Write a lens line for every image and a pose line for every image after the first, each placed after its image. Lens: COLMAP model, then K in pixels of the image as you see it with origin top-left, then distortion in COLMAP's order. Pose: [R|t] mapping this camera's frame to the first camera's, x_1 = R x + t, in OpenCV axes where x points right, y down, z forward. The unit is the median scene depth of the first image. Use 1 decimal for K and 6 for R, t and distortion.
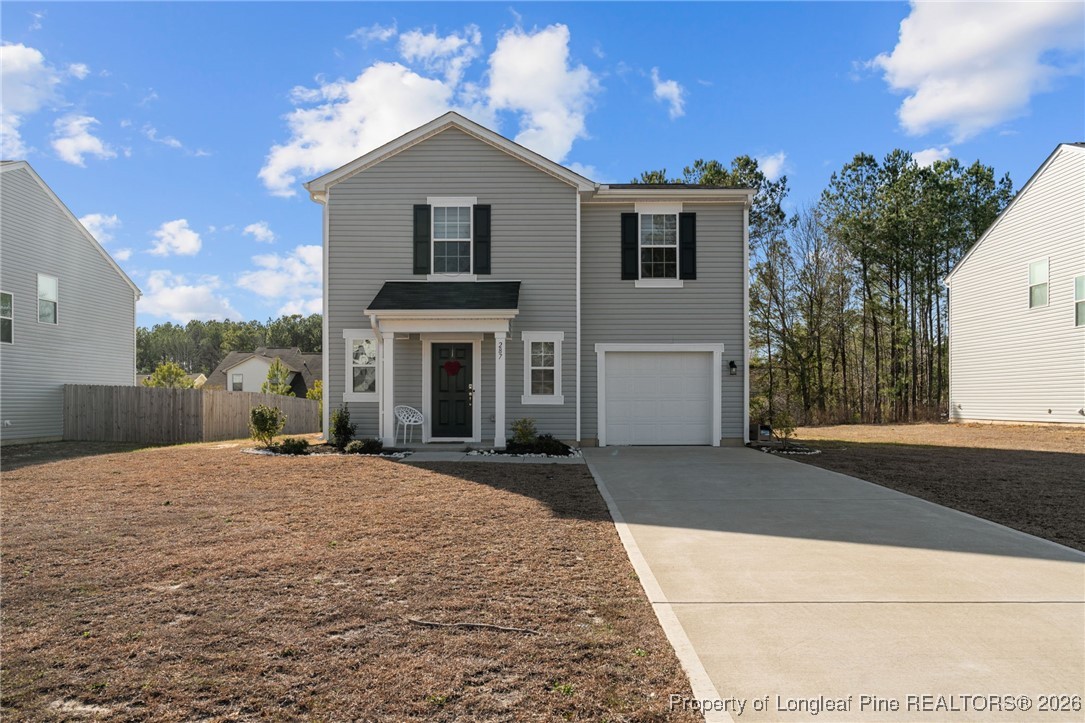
lens RADIAL K [[654.3, 0, 547.5], [0, 654.3, 407.1], [0, 0, 1]] dist [0.017816, 0.002908]
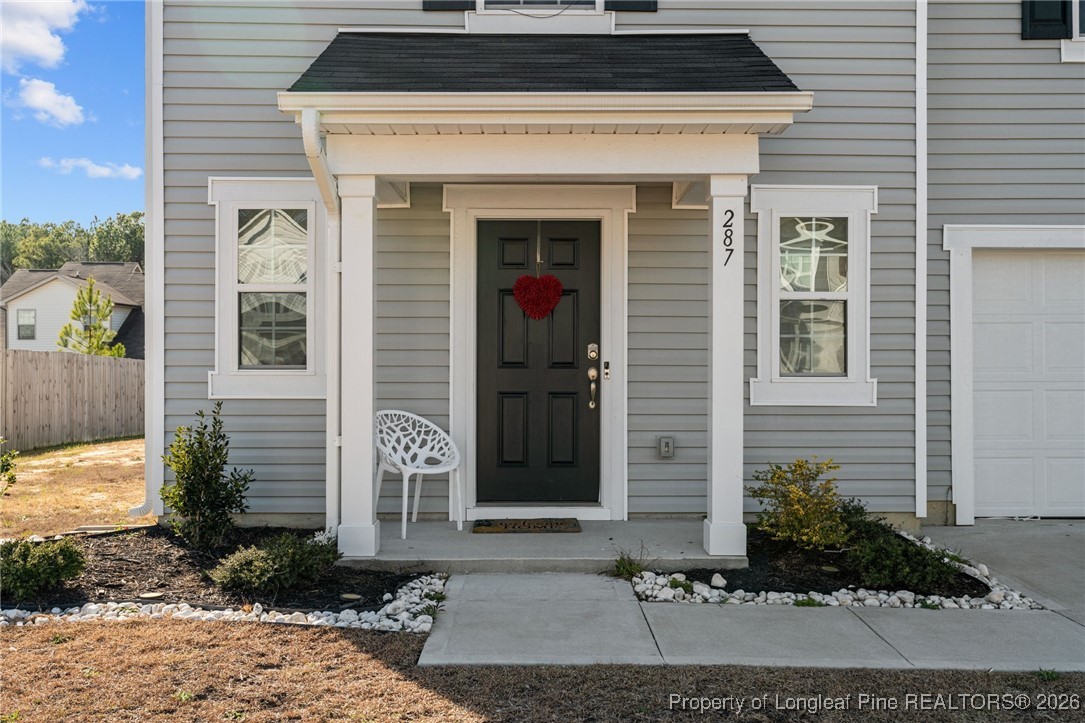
lens RADIAL K [[1056.5, 0, 565.2], [0, 1056.5, 358.2], [0, 0, 1]] dist [0.017624, 0.000000]
pose [[0.999870, -0.000381, 0.016135, -0.141346], [0.000443, 0.999993, -0.003837, -0.026000], [-0.016134, 0.003843, 0.999862, 0.466409]]
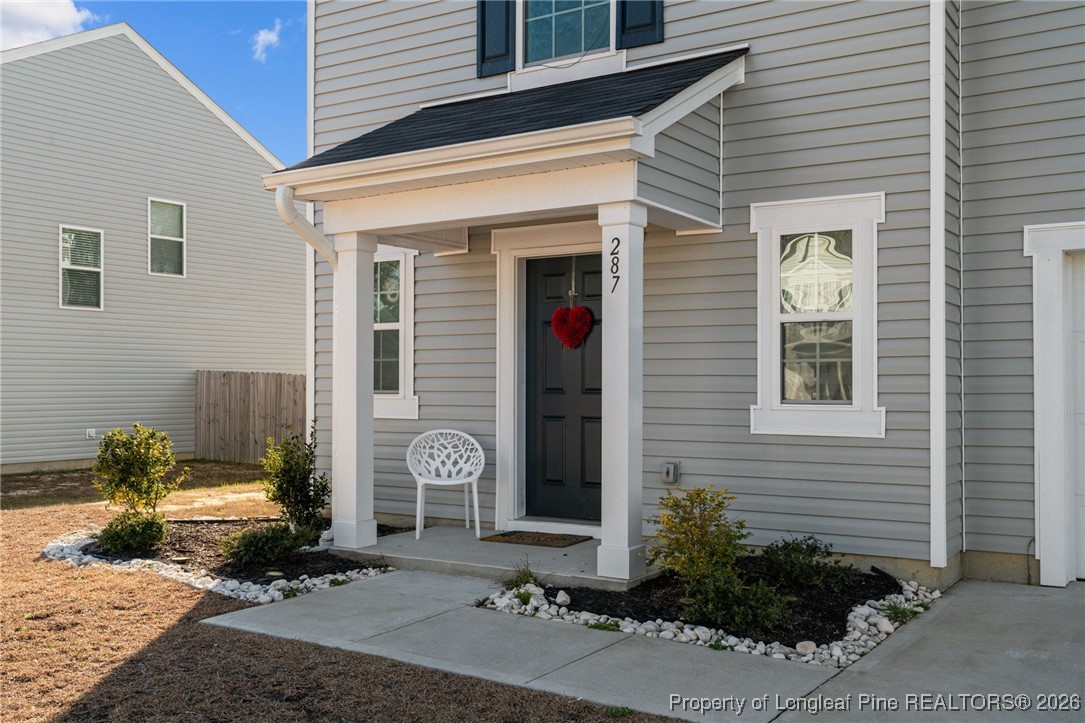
lens RADIAL K [[1056.5, 0, 556.2], [0, 1056.5, 379.3], [0, 0, 1]] dist [0.017624, 0.000000]
pose [[0.842203, -0.003353, -0.539150, 0.157762], [-0.003342, 0.999929, -0.011439, -0.024280], [0.539150, 0.011436, 0.842132, 0.516113]]
